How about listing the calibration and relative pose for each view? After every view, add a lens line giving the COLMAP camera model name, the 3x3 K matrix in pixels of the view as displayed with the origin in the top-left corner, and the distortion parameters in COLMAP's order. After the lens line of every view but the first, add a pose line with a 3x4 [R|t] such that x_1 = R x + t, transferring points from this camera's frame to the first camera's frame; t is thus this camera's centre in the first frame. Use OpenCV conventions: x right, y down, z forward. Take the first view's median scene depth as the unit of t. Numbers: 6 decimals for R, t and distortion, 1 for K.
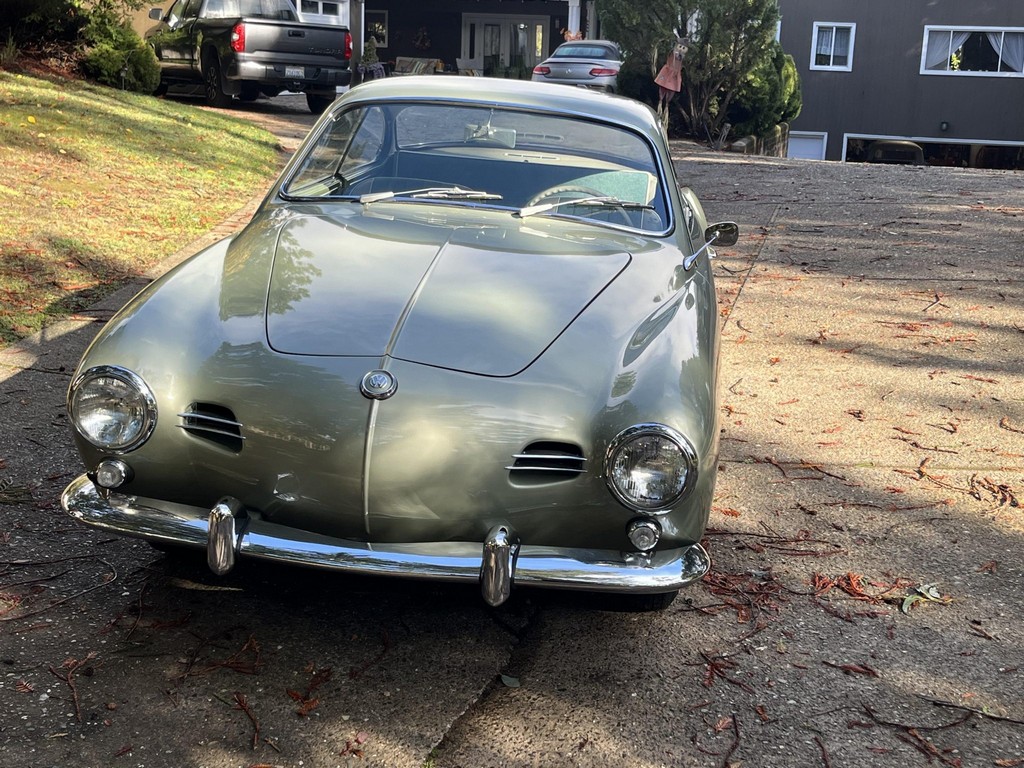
lens RADIAL K [[1285.8, 0, 512.0], [0, 1285.8, 384.0], [0, 0, 1]] dist [0.024403, -0.009657]
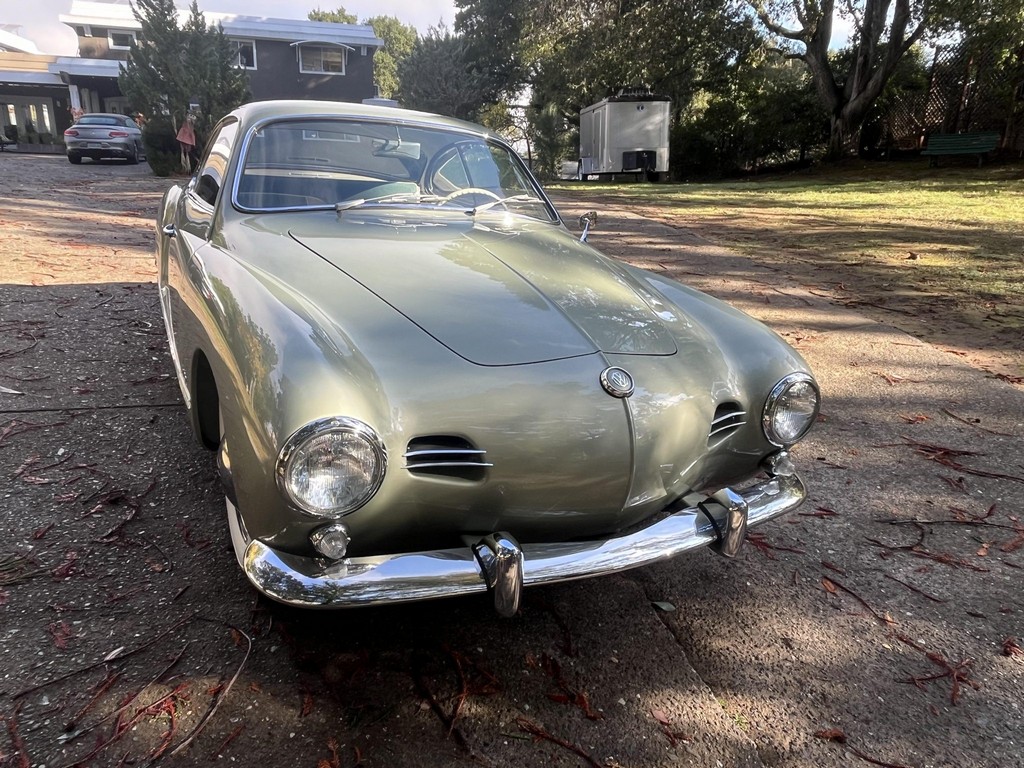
lens RADIAL K [[691.8, 0, 512.0], [0, 691.8, 384.0], [0, 0, 1]] dist [-0.001624, -0.002920]
pose [[0.831880, -0.181179, 0.524547, -0.263838], [0.125751, 0.982161, 0.139810, -0.048909], [-0.540520, -0.050343, 0.839823, 0.345100]]
